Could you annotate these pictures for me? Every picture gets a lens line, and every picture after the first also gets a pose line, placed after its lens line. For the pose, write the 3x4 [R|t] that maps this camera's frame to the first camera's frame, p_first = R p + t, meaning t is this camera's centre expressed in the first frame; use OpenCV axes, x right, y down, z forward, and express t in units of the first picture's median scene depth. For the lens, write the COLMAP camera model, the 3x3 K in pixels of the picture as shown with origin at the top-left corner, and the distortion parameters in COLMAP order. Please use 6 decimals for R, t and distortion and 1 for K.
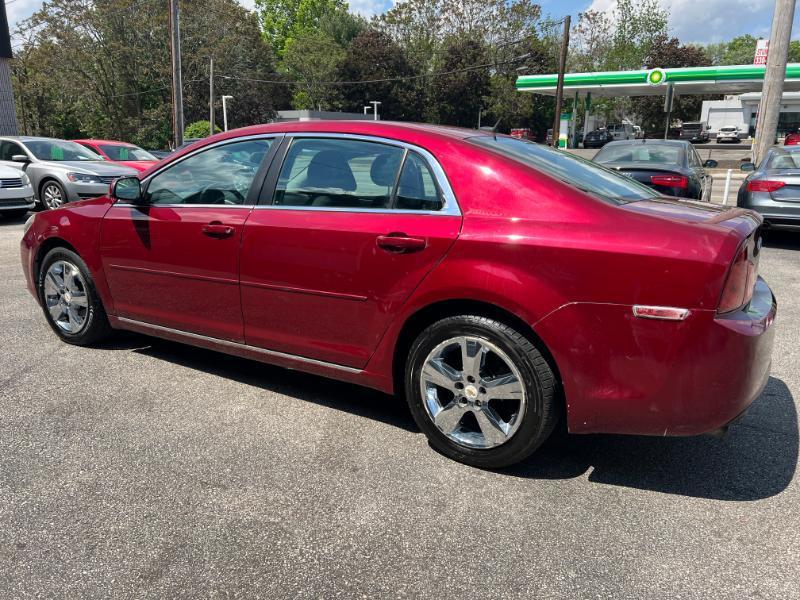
lens RADIAL K [[601.3, 0, 402.4], [0, 601.3, 299.6], [0, 0, 1]] dist [0.038750, -0.039686]
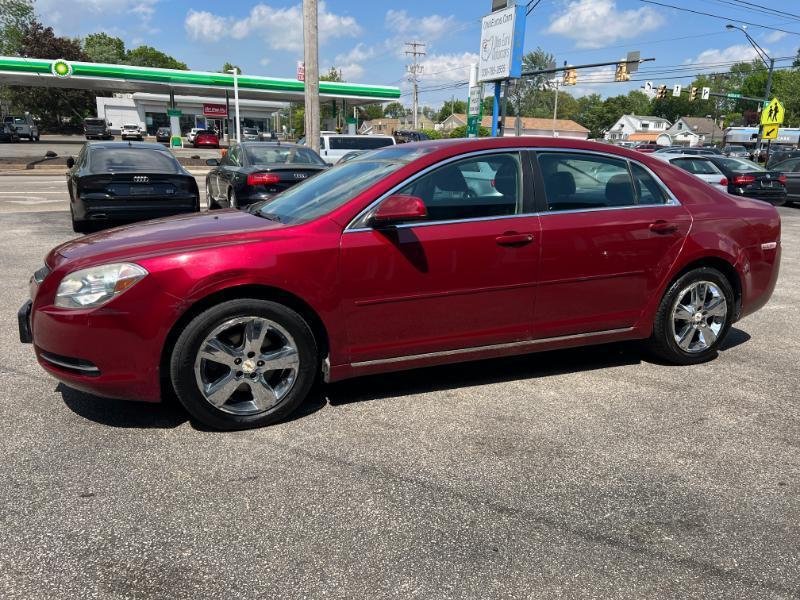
lens RADIAL K [[601.3, 0, 405.0], [0, 601.3, 300.8], [0, 0, 1]] dist [0.038750, -0.039686]
pose [[0.582363, -0.190296, 0.790342, -0.089309], [0.183128, 0.977936, 0.100526, -0.010563], [-0.792034, 0.086191, 0.604362, 0.036654]]
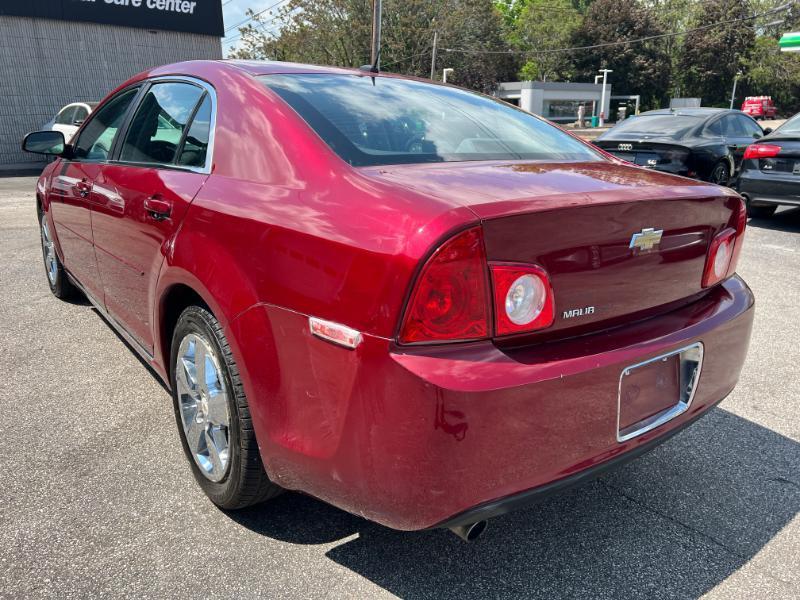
lens RADIAL K [[601.3, 0, 407.2], [0, 601.3, 302.1], [0, 0, 1]] dist [0.038750, -0.039686]
pose [[0.934013, 0.101415, -0.342543, 0.034358], [-0.086564, 0.994532, 0.058411, -0.002593], [0.346594, -0.024905, 0.937685, 0.020792]]
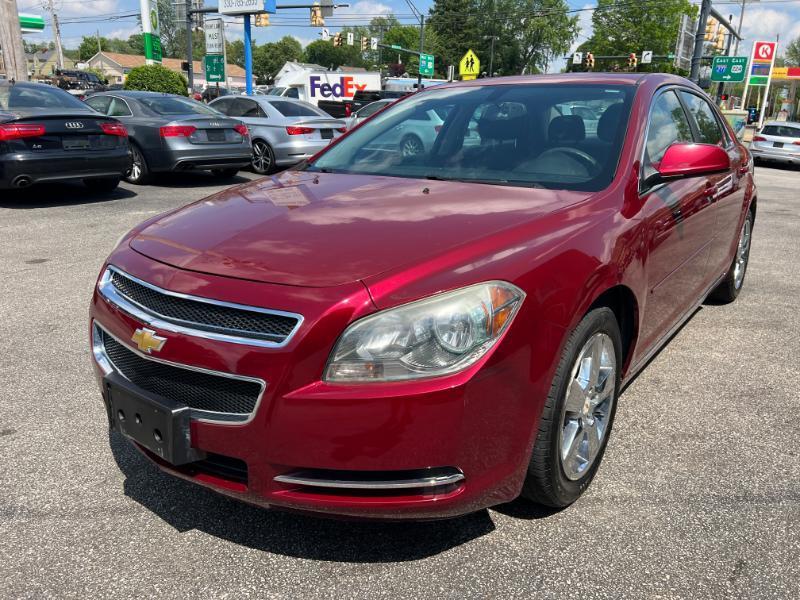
lens RADIAL K [[601.3, 0, 405.3], [0, 601.3, 299.4], [0, 0, 1]] dist [0.038750, -0.039686]
pose [[0.089100, -0.307375, 0.947408, -0.089930], [0.221452, 0.933496, 0.282035, -0.022897], [-0.971092, 0.184676, 0.151243, 0.094224]]
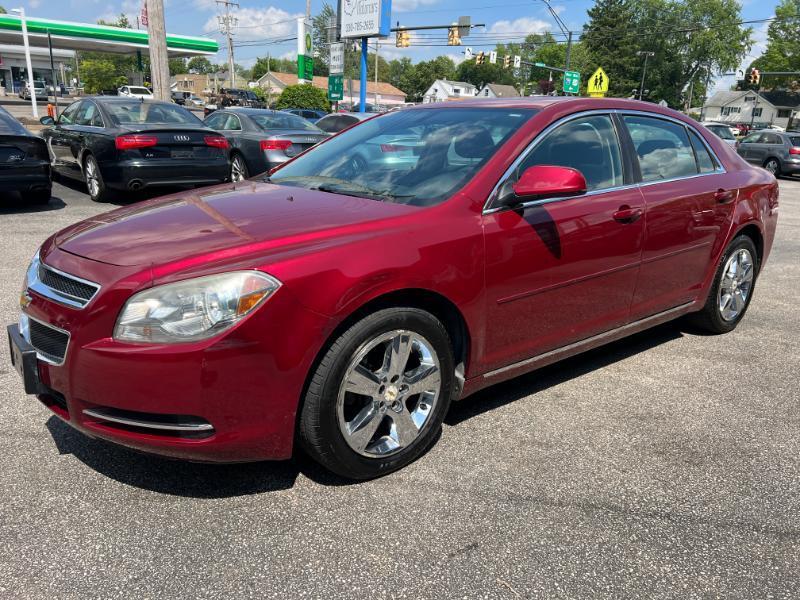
lens RADIAL K [[601.3, 0, 403.7], [0, 601.3, 304.8], [0, 0, 1]] dist [0.038750, -0.039686]
pose [[0.321830, -0.274128, 0.906245, -0.091841], [0.199608, 0.955300, 0.218081, -0.017875], [-0.925517, 0.110708, 0.362162, 0.069827]]
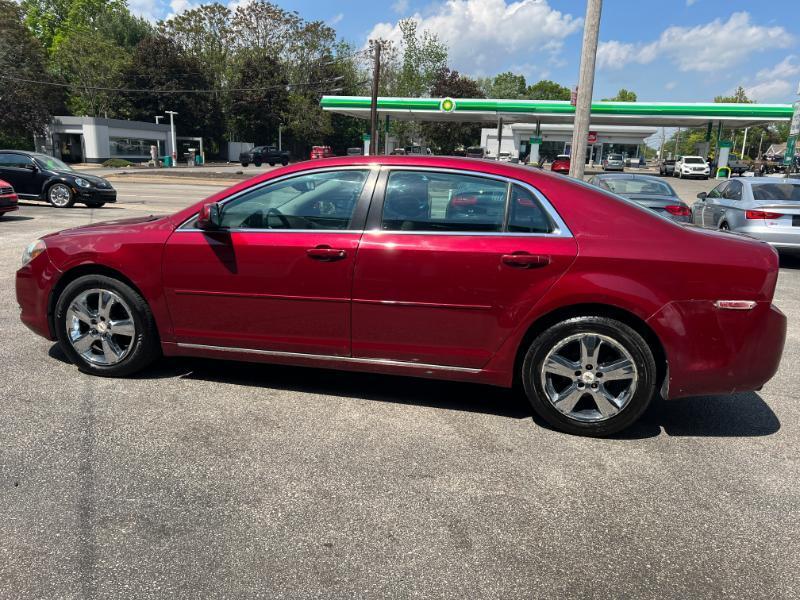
lens RADIAL K [[601.3, 0, 403.2], [0, 601.3, 300.6], [0, 0, 1]] dist [0.038750, -0.039686]
pose [[0.943635, -0.047950, 0.327498, -0.037200], [0.055408, 0.998373, -0.013473, -0.000587], [-0.326319, 0.030860, 0.944756, -0.004061]]
